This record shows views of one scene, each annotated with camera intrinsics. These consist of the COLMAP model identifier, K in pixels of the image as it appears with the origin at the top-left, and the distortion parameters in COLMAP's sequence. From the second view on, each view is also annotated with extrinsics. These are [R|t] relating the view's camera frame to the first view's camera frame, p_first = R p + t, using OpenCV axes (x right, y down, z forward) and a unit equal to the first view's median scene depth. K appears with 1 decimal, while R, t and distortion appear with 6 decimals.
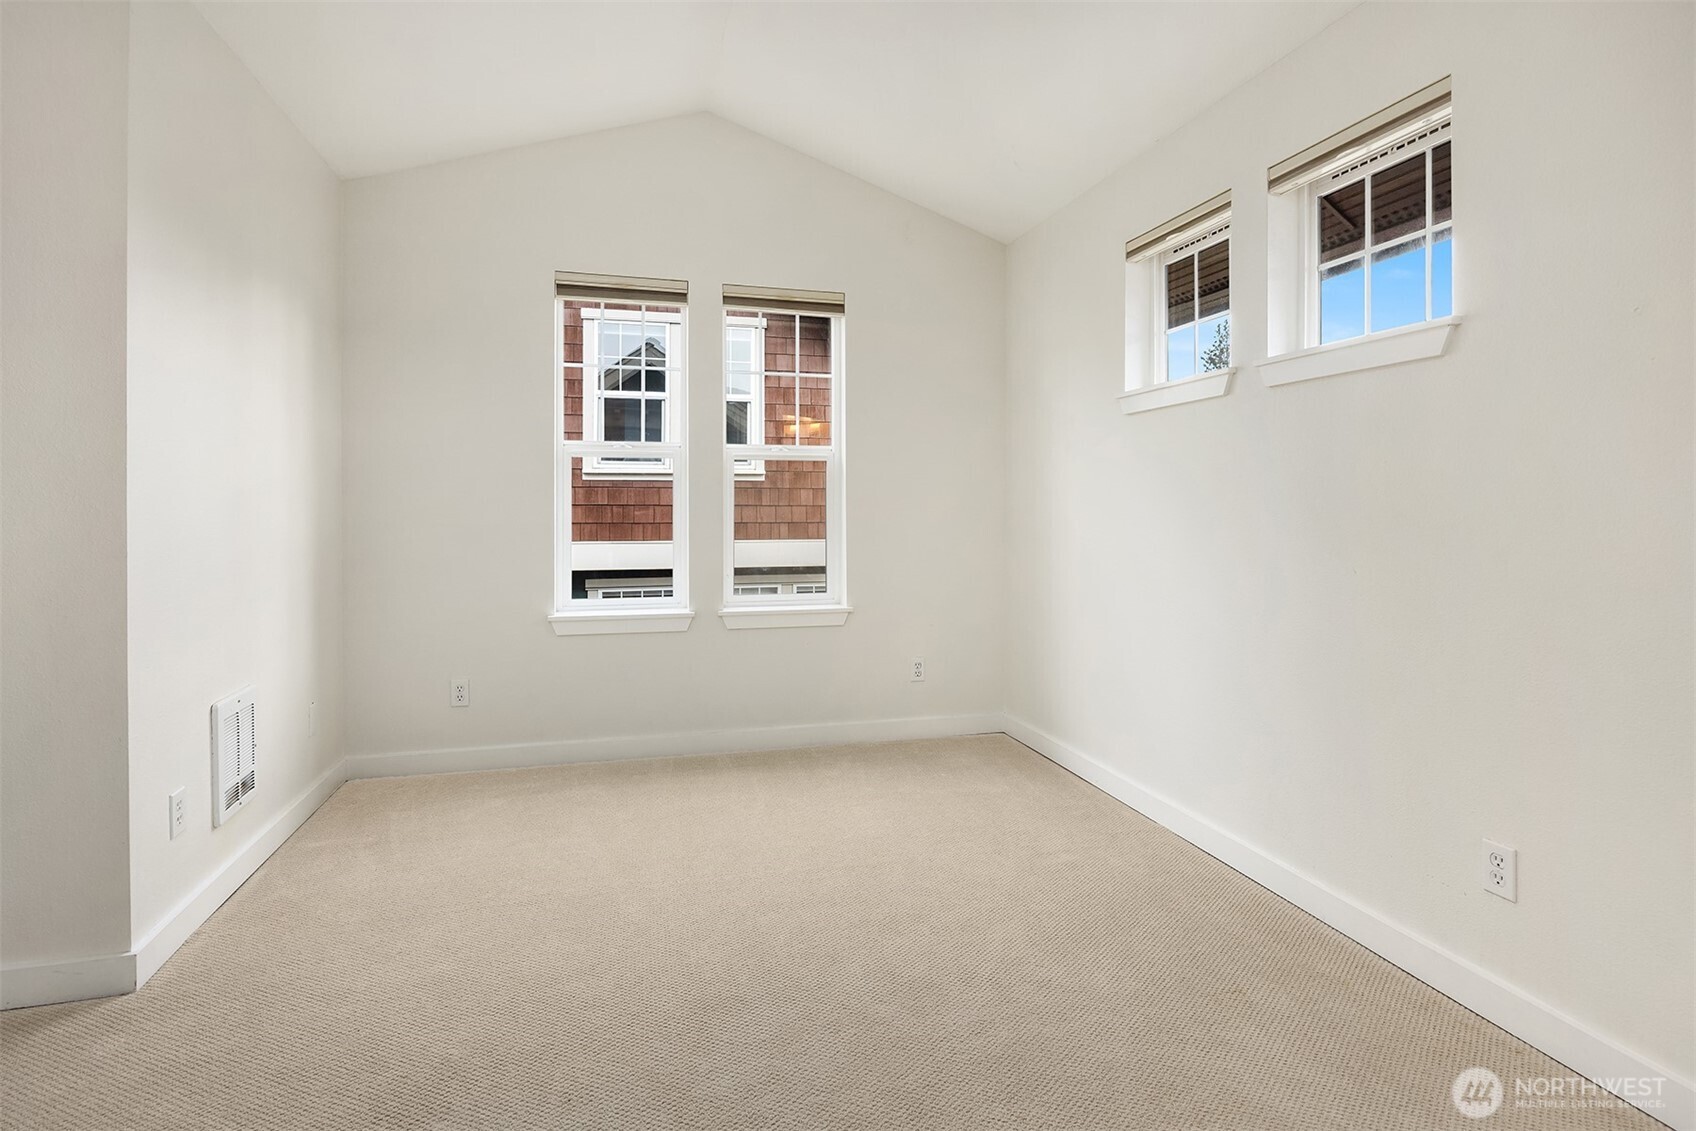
lens RADIAL K [[828.5, 0, 835.3], [0, 828.5, 513.7], [0, 0, 1]] dist [0.002439, 0.000433]
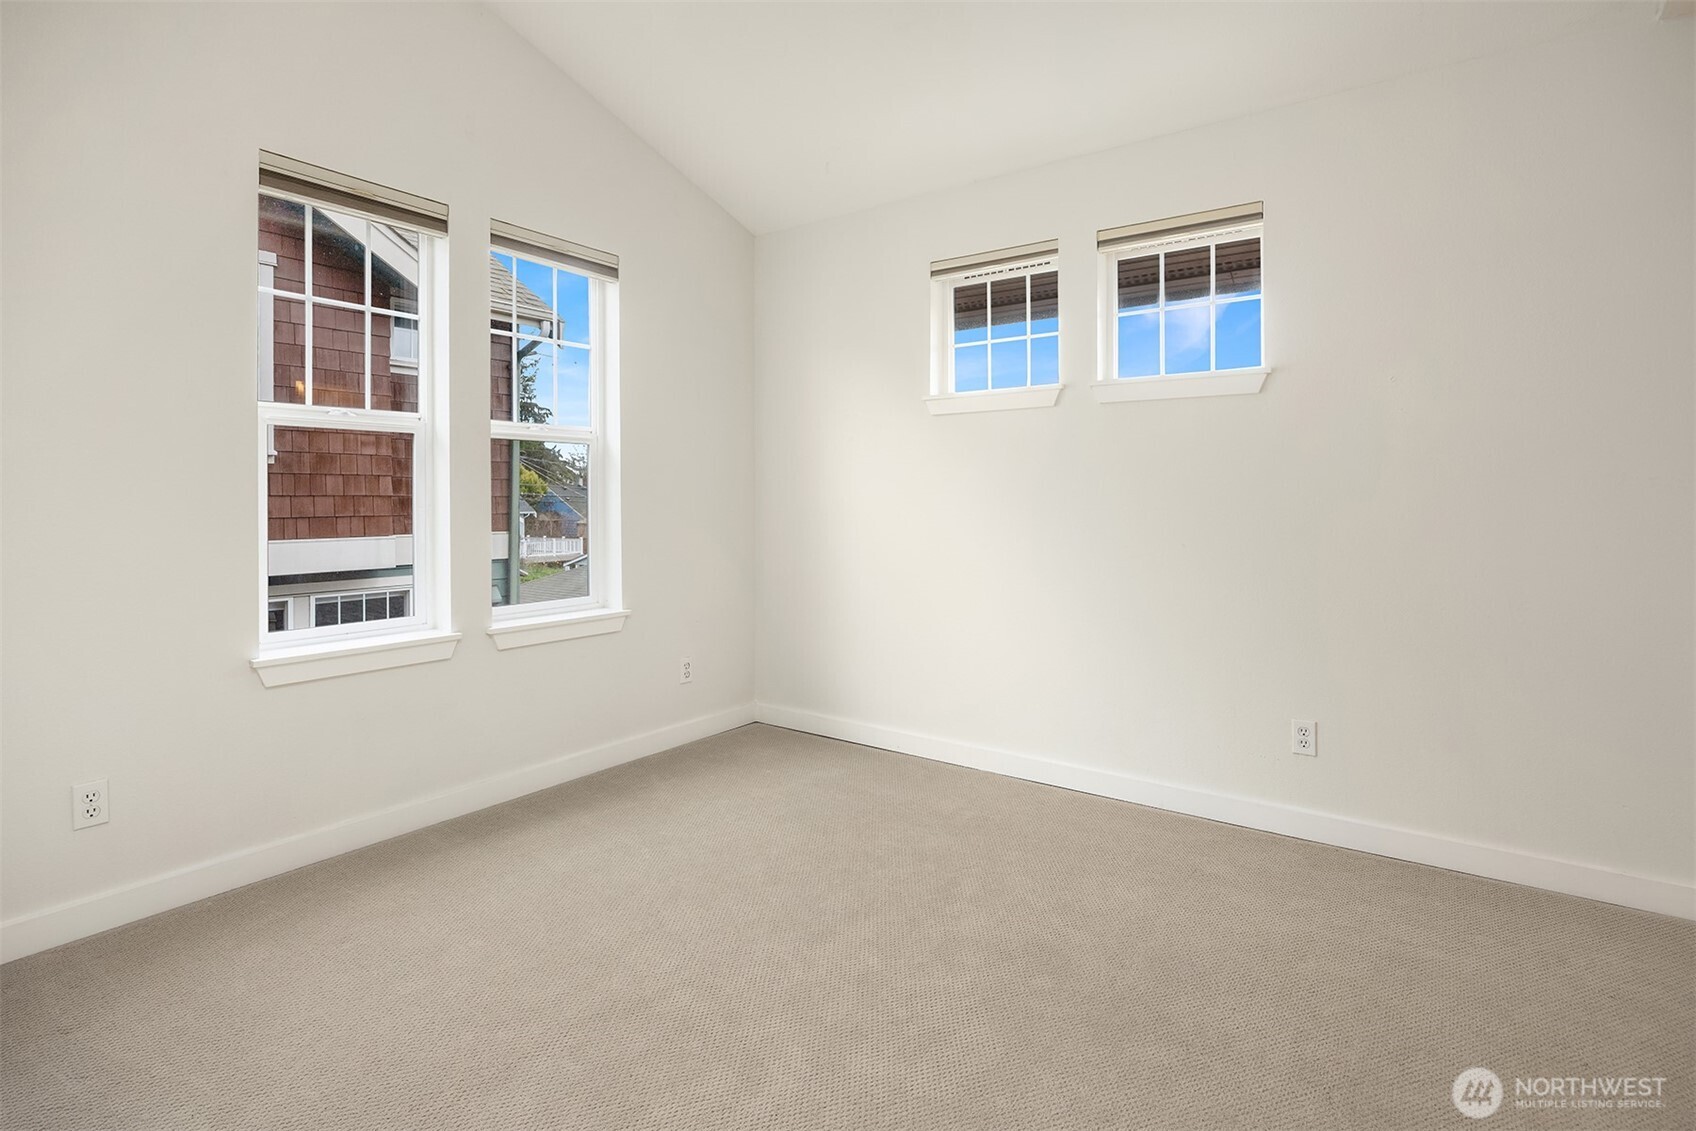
lens RADIAL K [[828.5, 0, 833.7], [0, 828.5, 507.5], [0, 0, 1]] dist [0.002439, 0.000433]
pose [[0.777814, -0.008135, 0.628442, -0.379796], [0.005509, 0.999966, 0.006126, -0.001840], [-0.628471, -0.001302, 0.777832, 0.170627]]
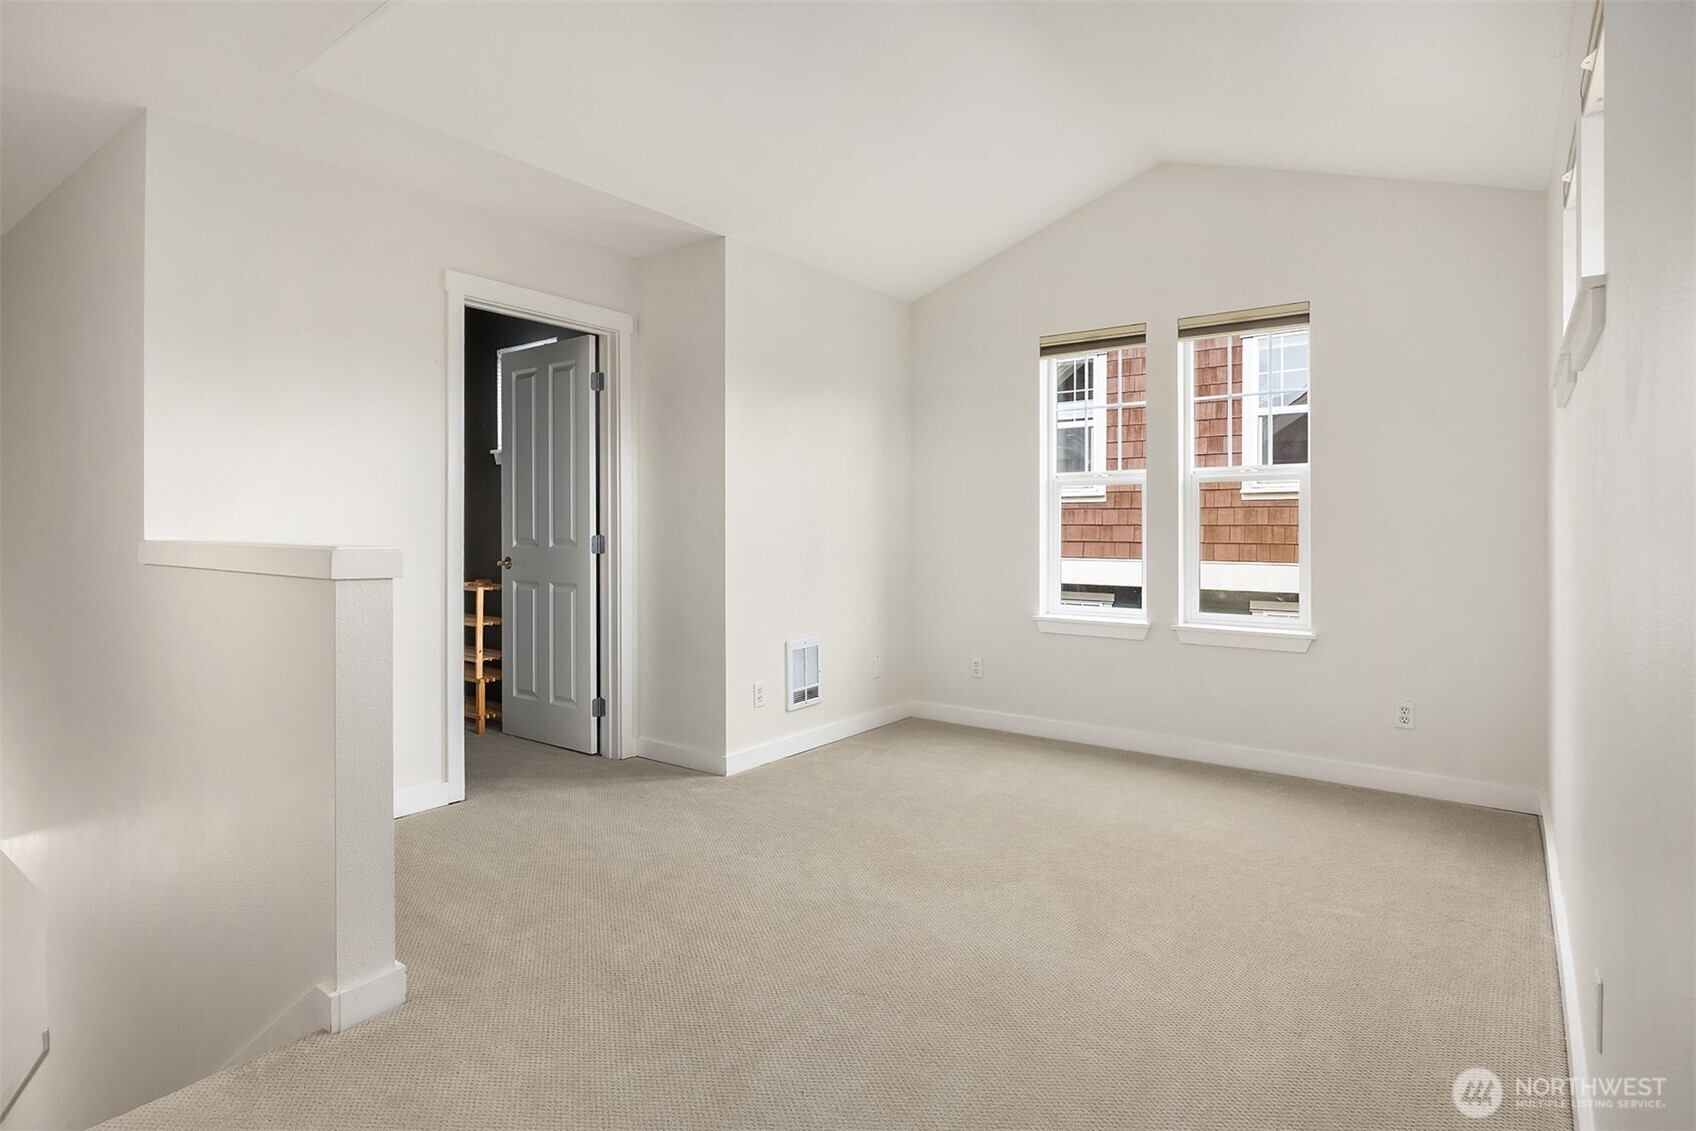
lens RADIAL K [[873.3, 0, 870.4], [0, 873.3, 523.8], [0, 0, 1]] dist [-0.004892, -0.000012]
pose [[0.634653, -0.000689, -0.772797, 0.472321], [-0.009555, 0.999916, -0.008738, 0.002320], [0.772739, 0.012930, 0.634593, -0.010425]]
